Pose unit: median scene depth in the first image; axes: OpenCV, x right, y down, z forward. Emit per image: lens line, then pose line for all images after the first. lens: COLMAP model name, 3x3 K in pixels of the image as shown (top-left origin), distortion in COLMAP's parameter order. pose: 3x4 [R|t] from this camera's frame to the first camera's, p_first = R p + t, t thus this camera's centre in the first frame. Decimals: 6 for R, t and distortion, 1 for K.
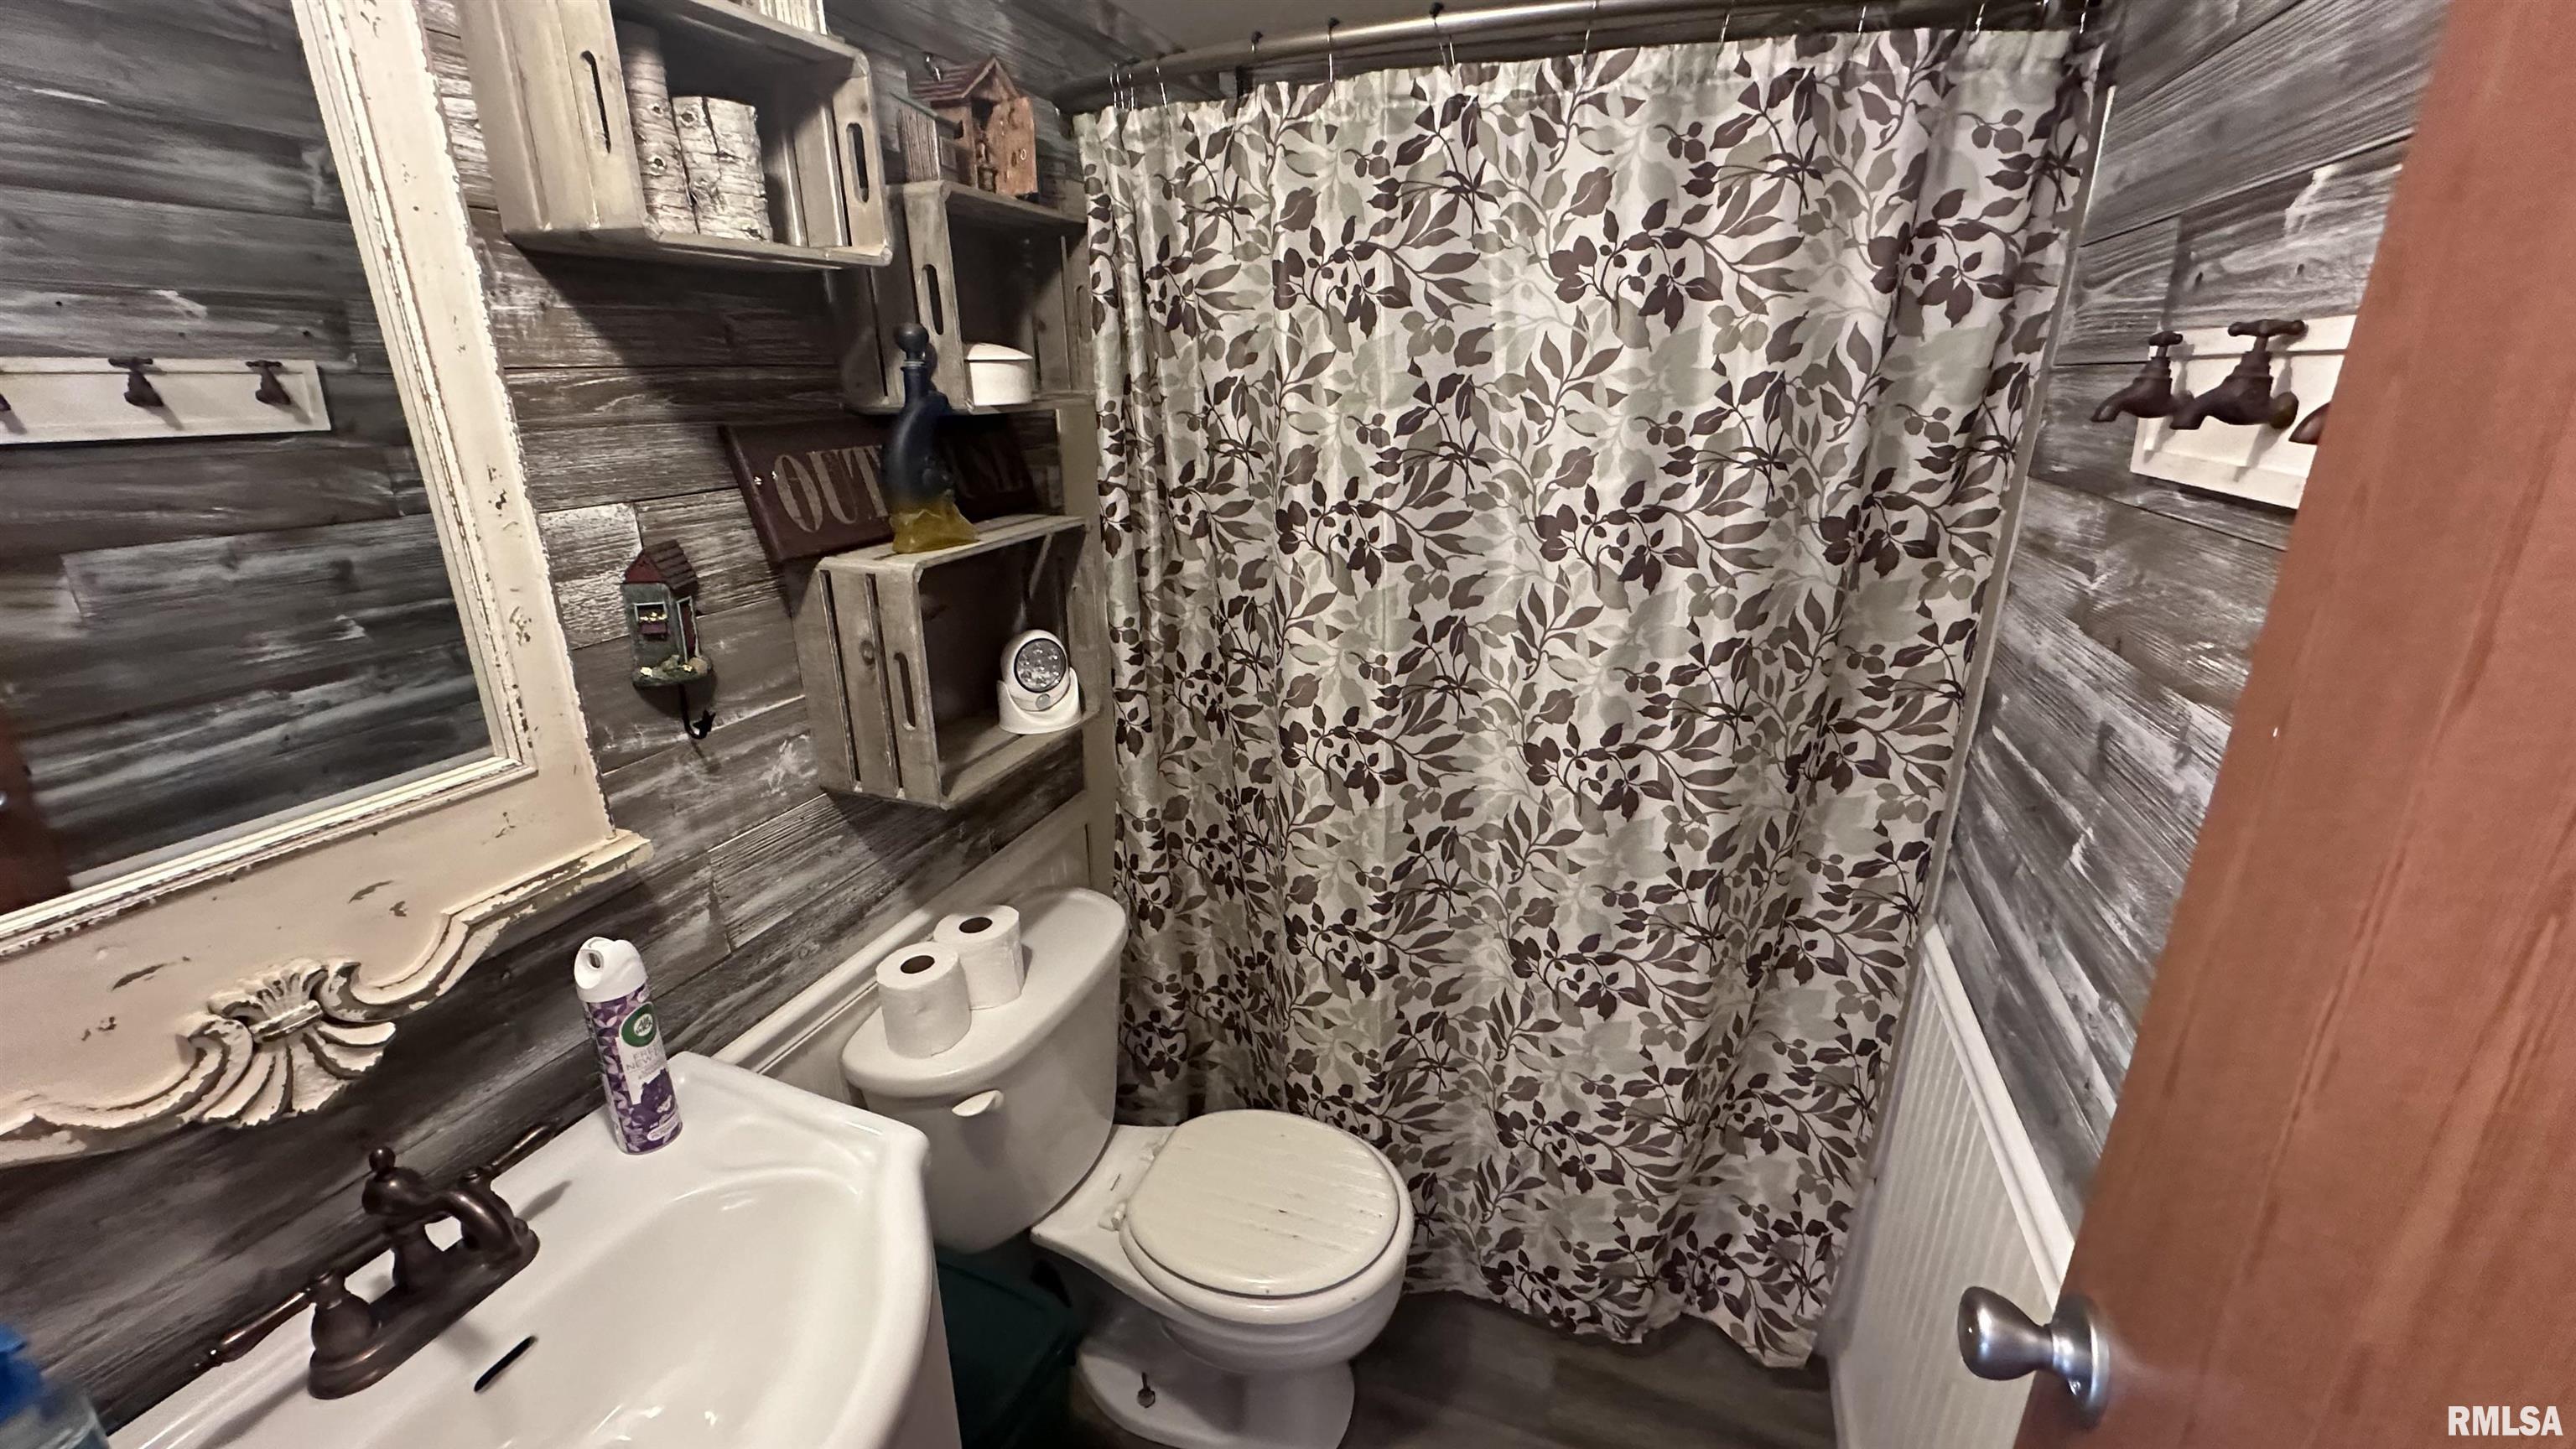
lens RADIAL K [[1026.7, 0, 1285.7], [0, 1026.7, 725.3], [0, 0, 1]] dist [-0.002208, 0.000271]
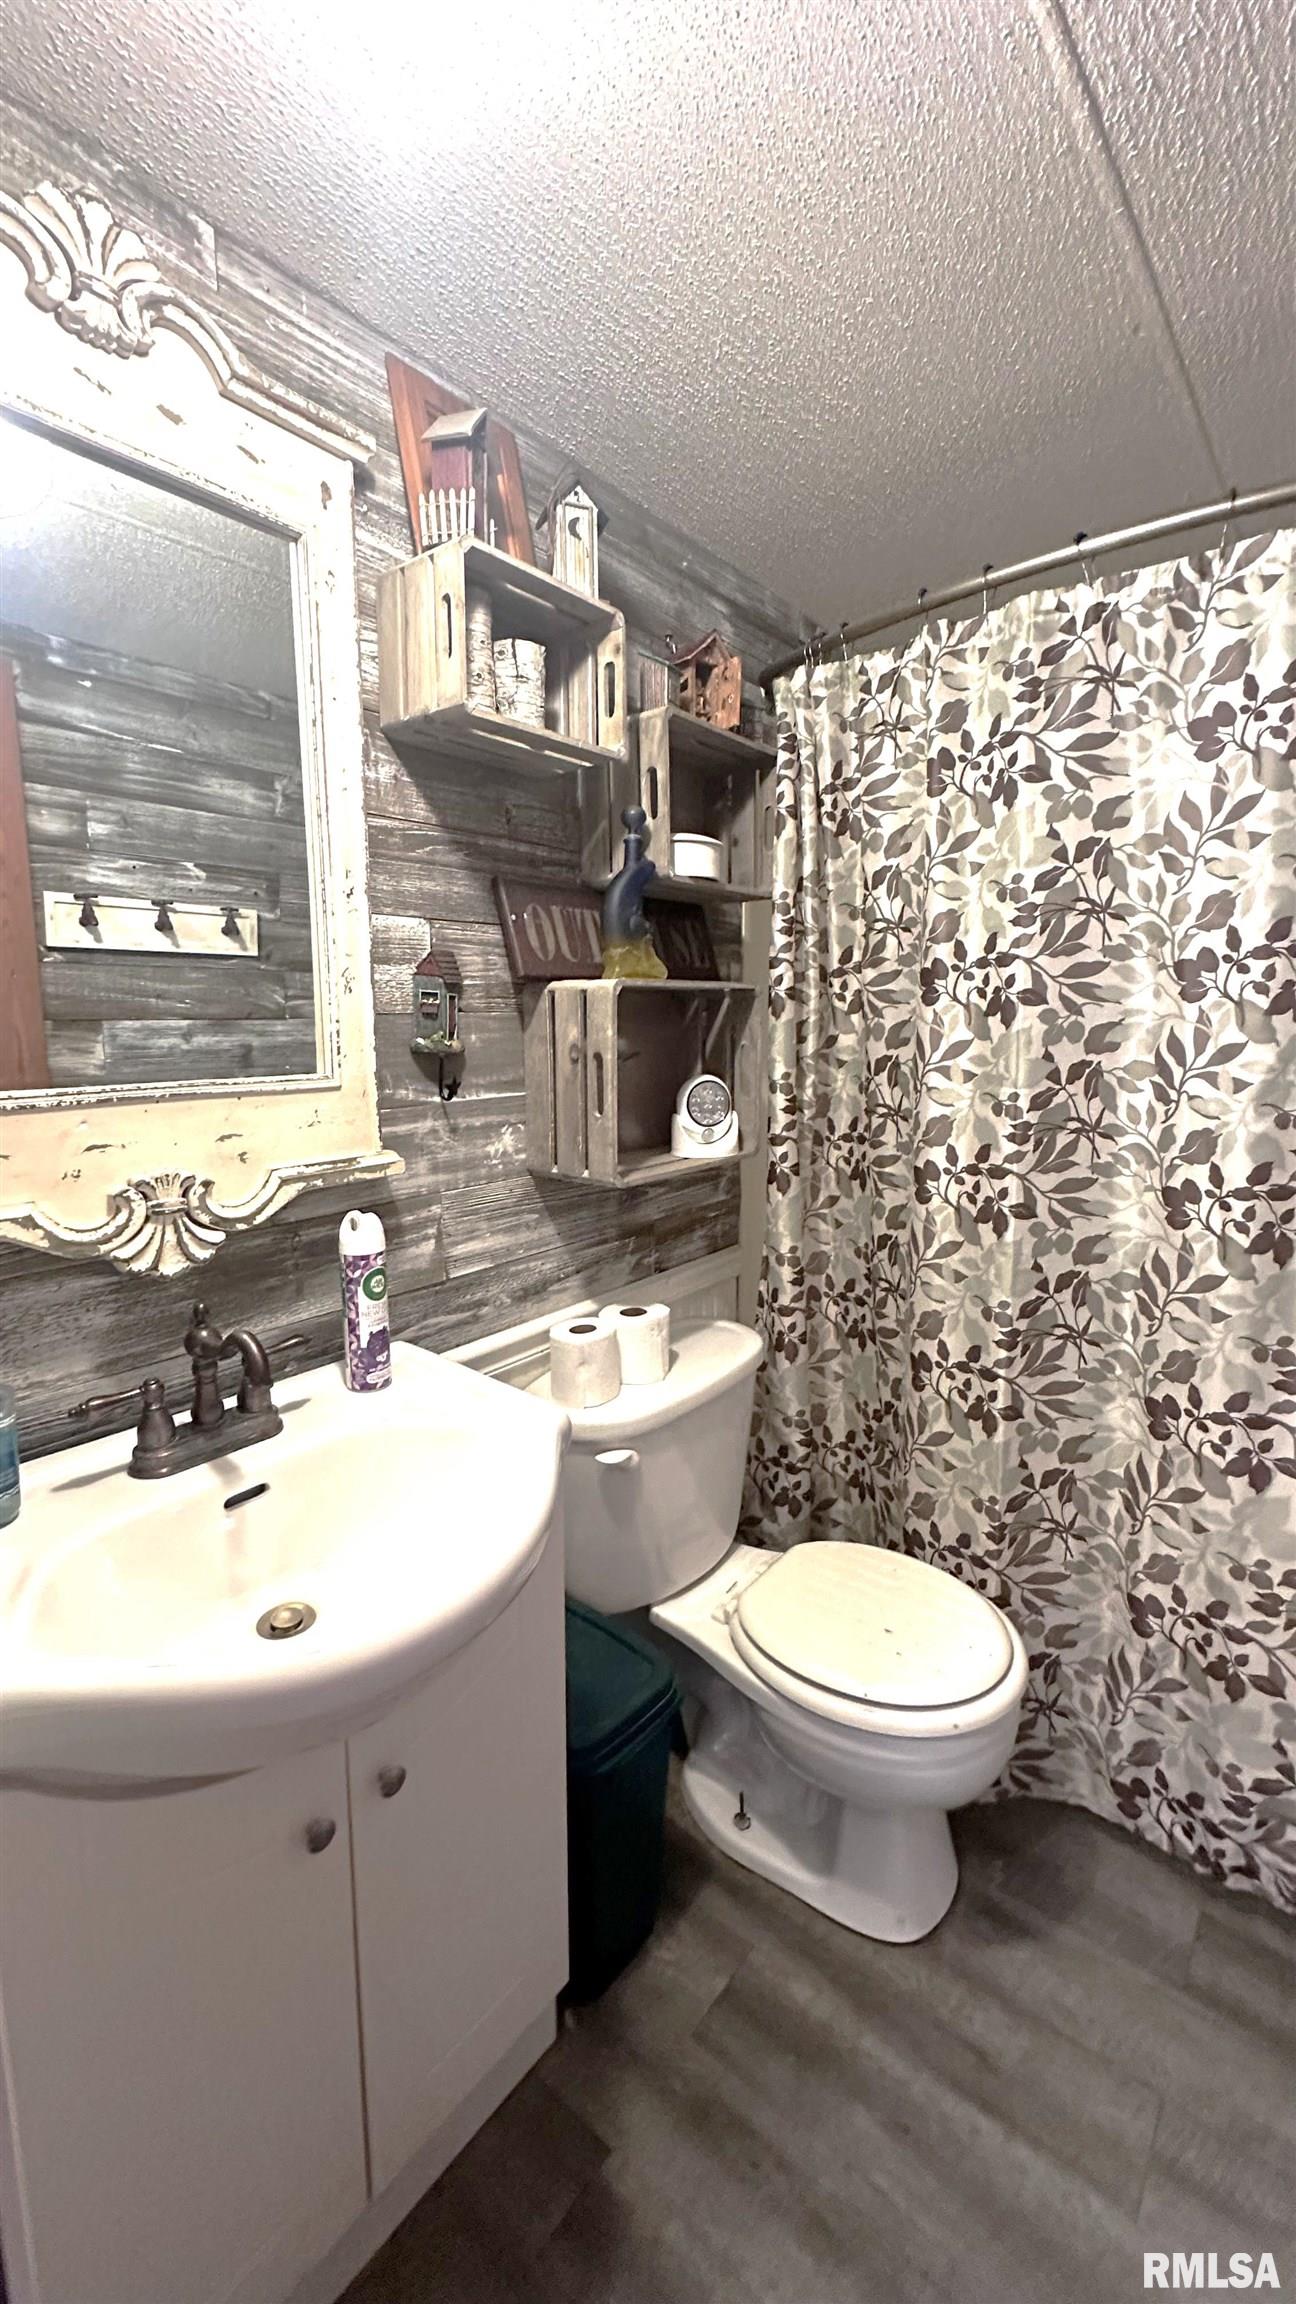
lens RADIAL K [[919.6, 0, 648.0], [0, 919.6, 1152.0], [0, 0, 1]] dist [-0.009898, 0.007353]
pose [[0.947022, 0.048852, -0.317432, 0.037145], [-0.105587, 0.980782, -0.164065, 0.185979], [0.303317, 0.188890, 0.933980, -0.007115]]
